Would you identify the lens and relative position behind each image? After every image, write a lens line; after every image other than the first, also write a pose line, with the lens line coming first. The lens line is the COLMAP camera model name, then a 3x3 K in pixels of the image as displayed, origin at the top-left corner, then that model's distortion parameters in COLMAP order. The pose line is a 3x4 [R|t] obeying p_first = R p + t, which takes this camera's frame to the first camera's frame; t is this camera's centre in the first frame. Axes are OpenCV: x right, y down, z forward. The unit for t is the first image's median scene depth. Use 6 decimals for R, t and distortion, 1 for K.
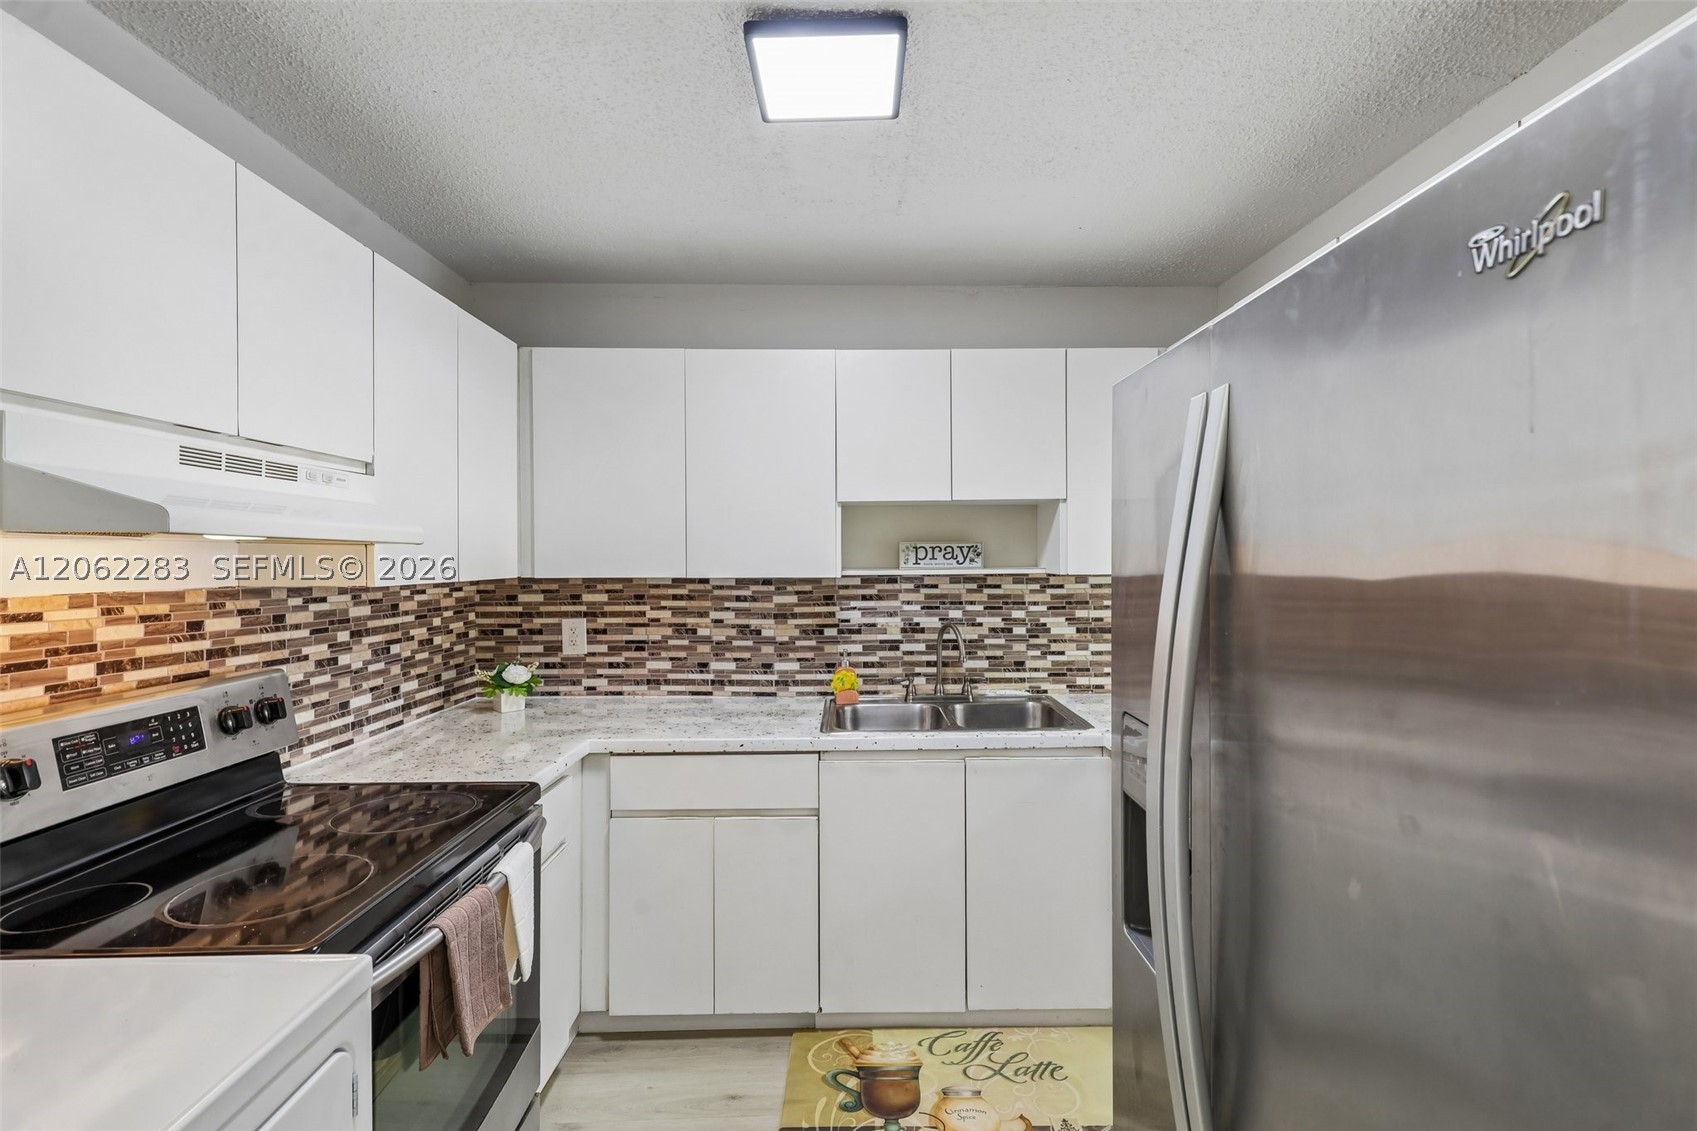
lens RADIAL K [[789.6, 0, 848.5], [0, 789.6, 565.5], [0, 0, 1]] dist [0.103236, -0.011408]
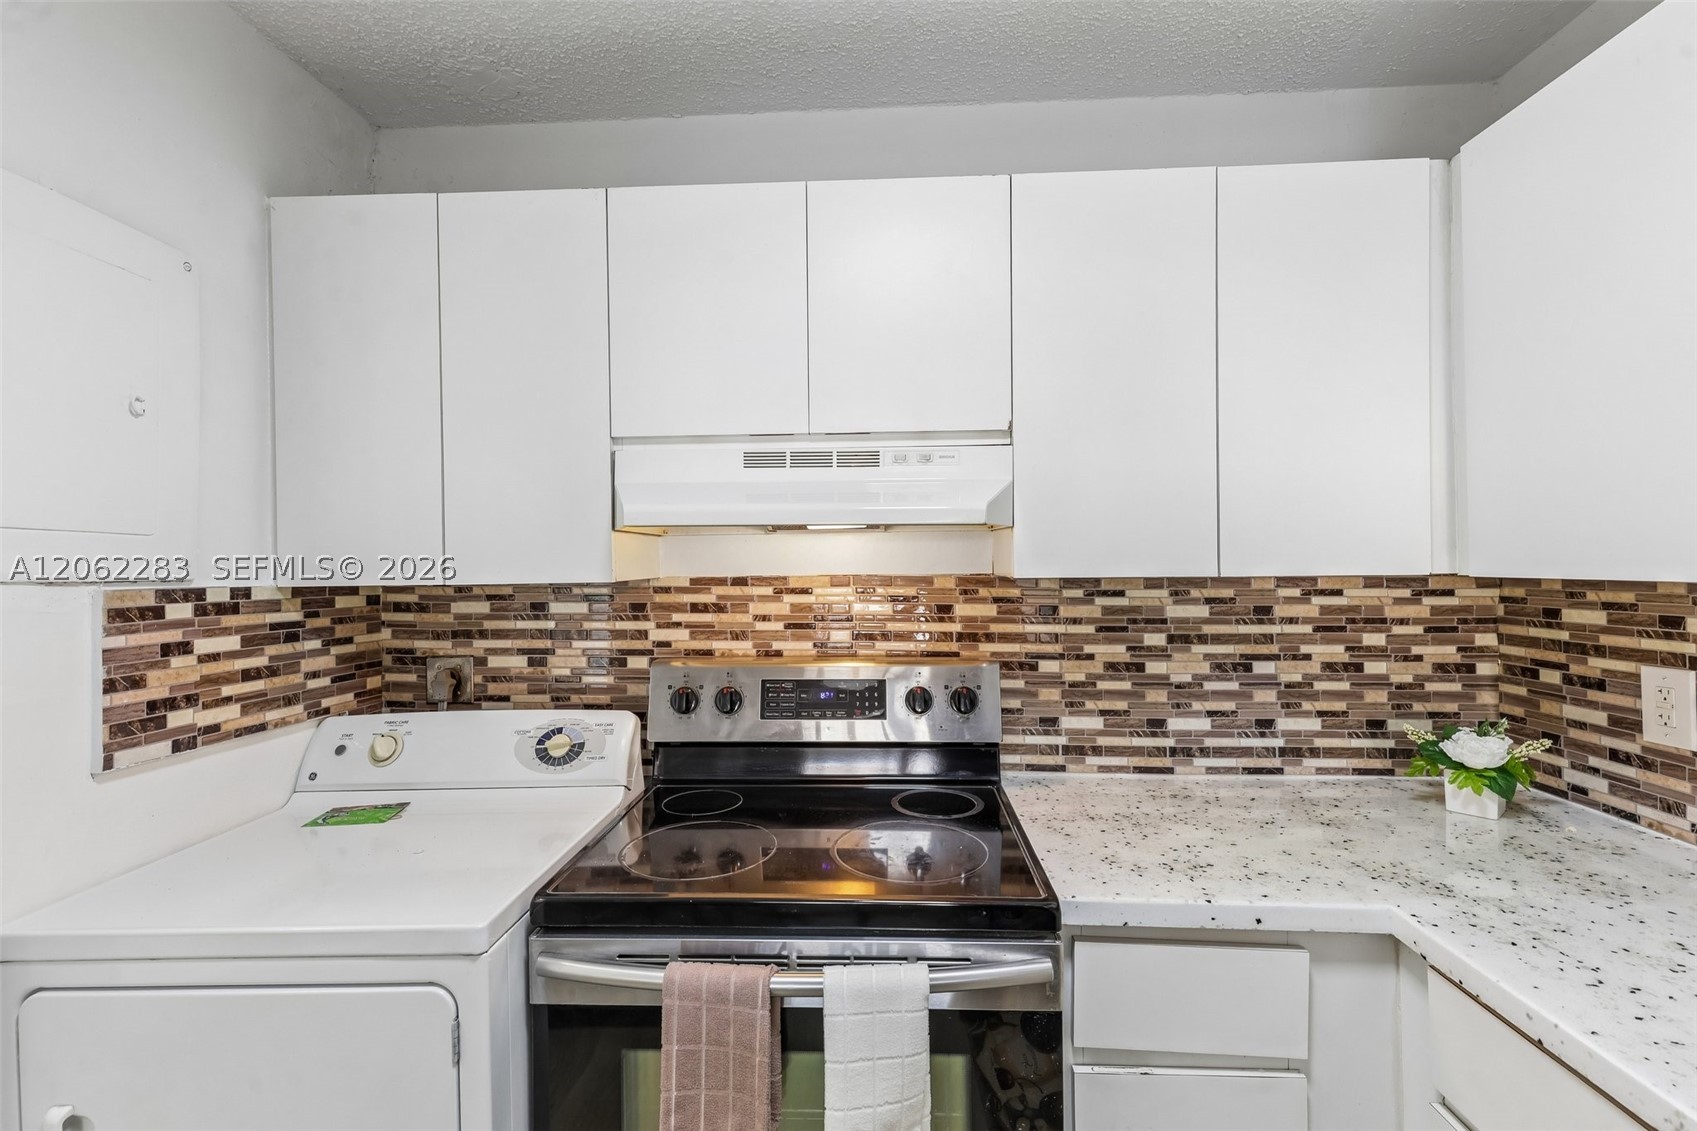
lens RADIAL K [[773.5, 0, 859.4], [0, 773.5, 556.7], [0, 0, 1]] dist [0.017649, -0.000681]
pose [[-0.054478, -0.004227, -0.998506, 0.137671], [-0.002831, 0.999988, -0.004079, 0.005053], [0.998511, 0.002604, -0.054489, 0.559448]]
